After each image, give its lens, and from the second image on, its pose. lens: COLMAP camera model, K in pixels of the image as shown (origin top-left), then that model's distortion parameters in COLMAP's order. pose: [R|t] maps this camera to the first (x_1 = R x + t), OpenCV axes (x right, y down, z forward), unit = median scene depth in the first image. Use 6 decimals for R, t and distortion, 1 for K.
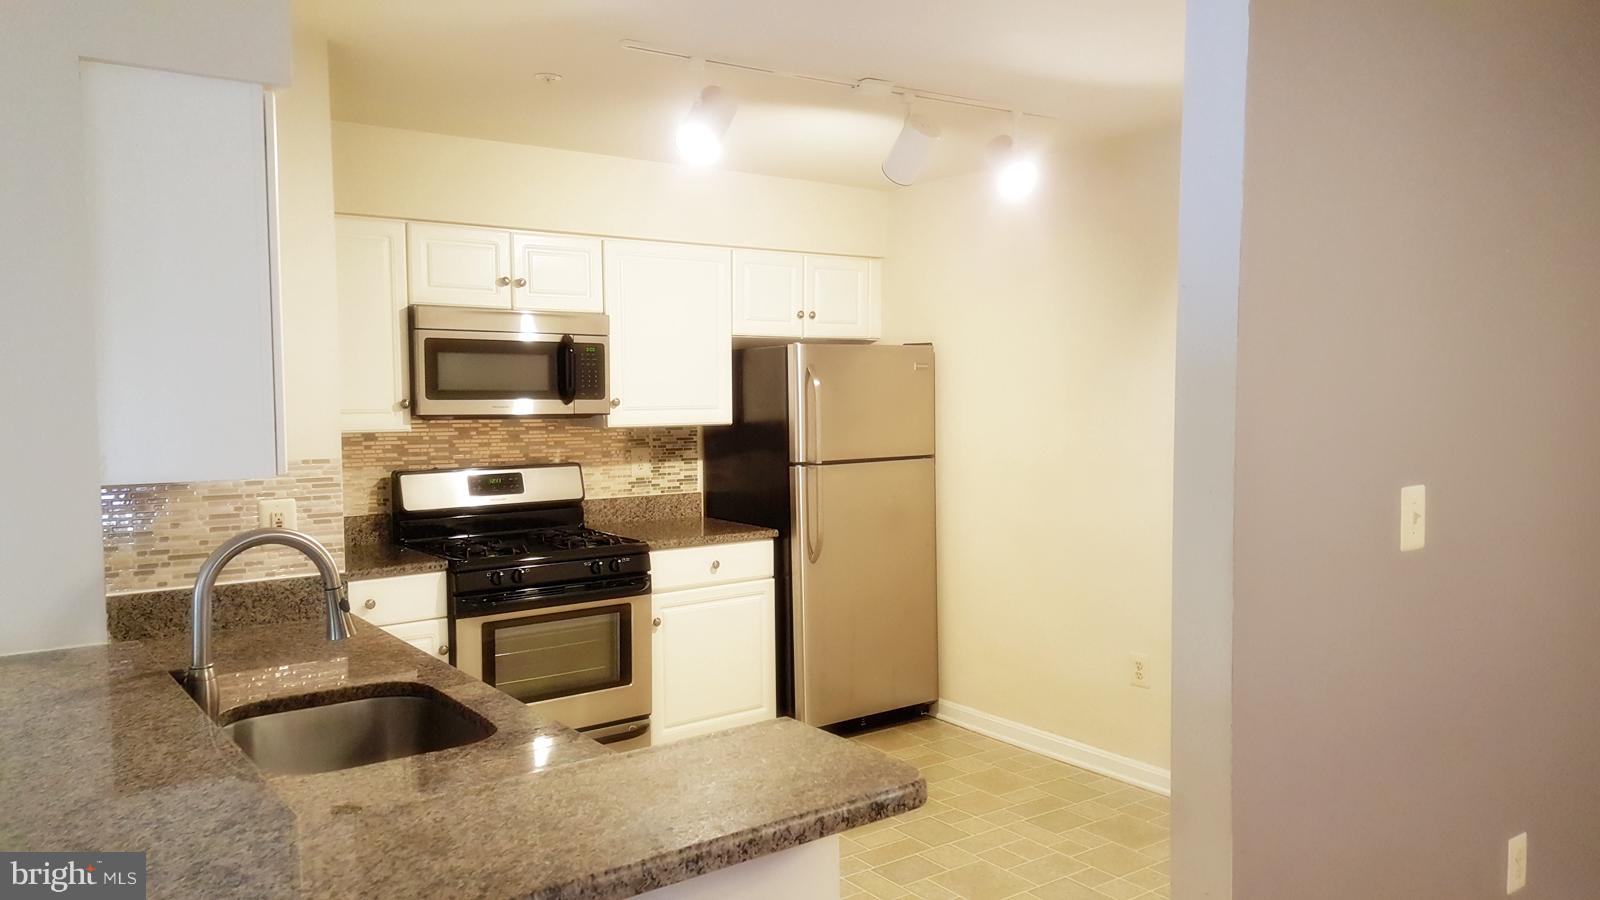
lens RADIAL K [[1180.9, 0, 800.0], [0, 1180.9, 467.8], [0, 0, 1]] dist [0.144757, -0.236124]
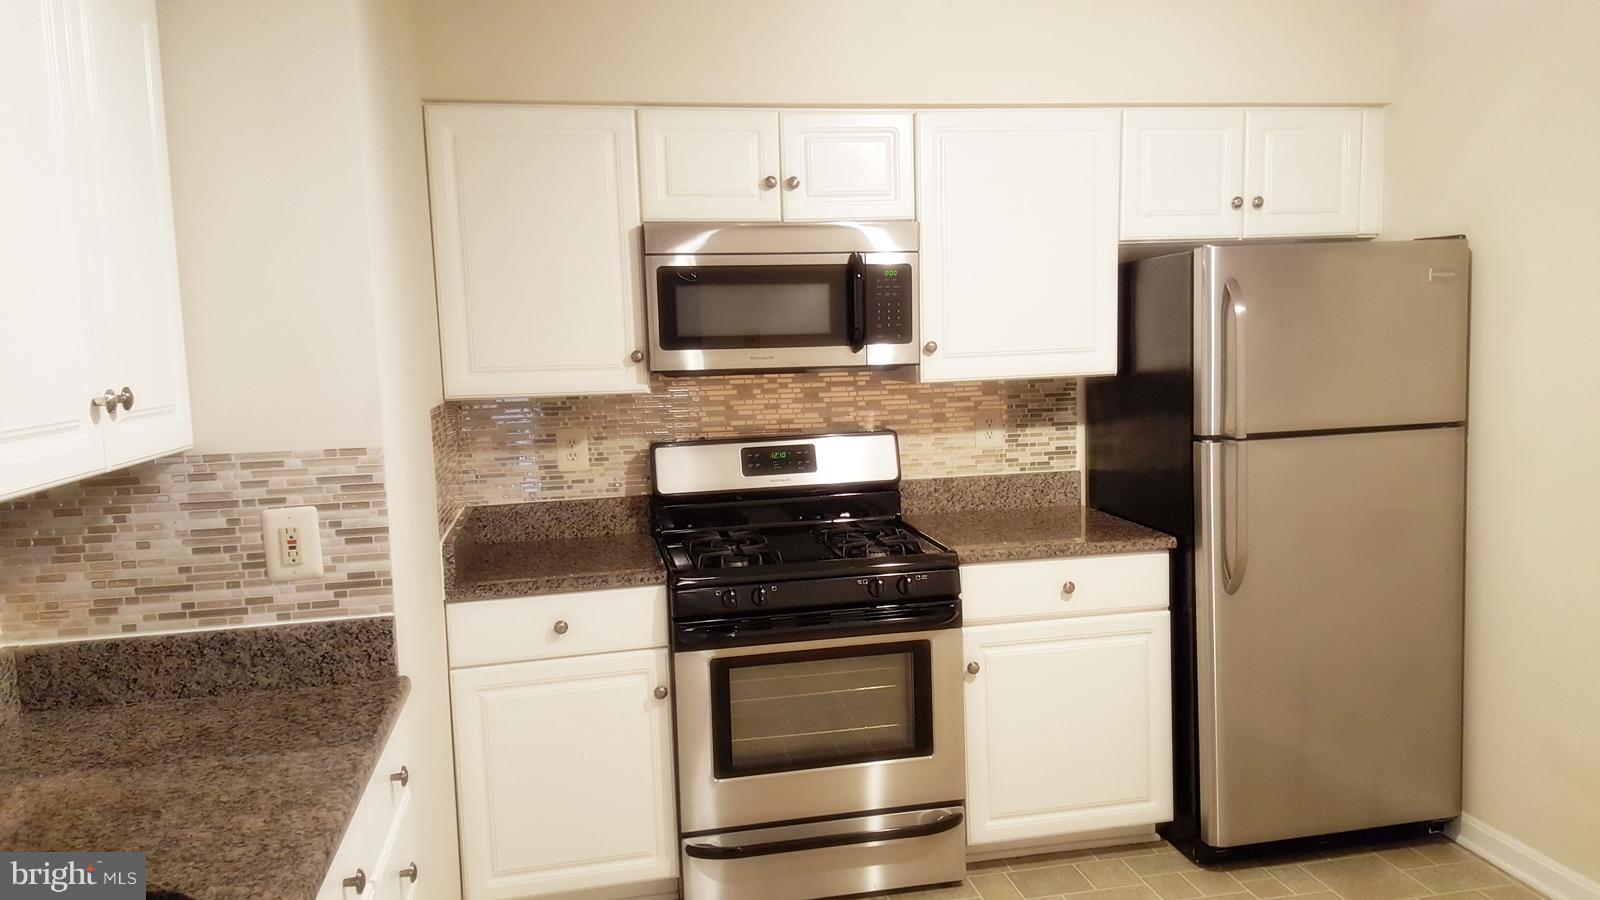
lens RADIAL K [[1180.9, 0, 800.0], [0, 1180.9, 467.8], [0, 0, 1]] dist [0.144757, -0.236124]
pose [[0.905776, 0.025859, -0.422967, 0.073243], [-0.002783, 0.998478, 0.055085, -0.022269], [0.423747, -0.048718, 0.904469, 0.327571]]
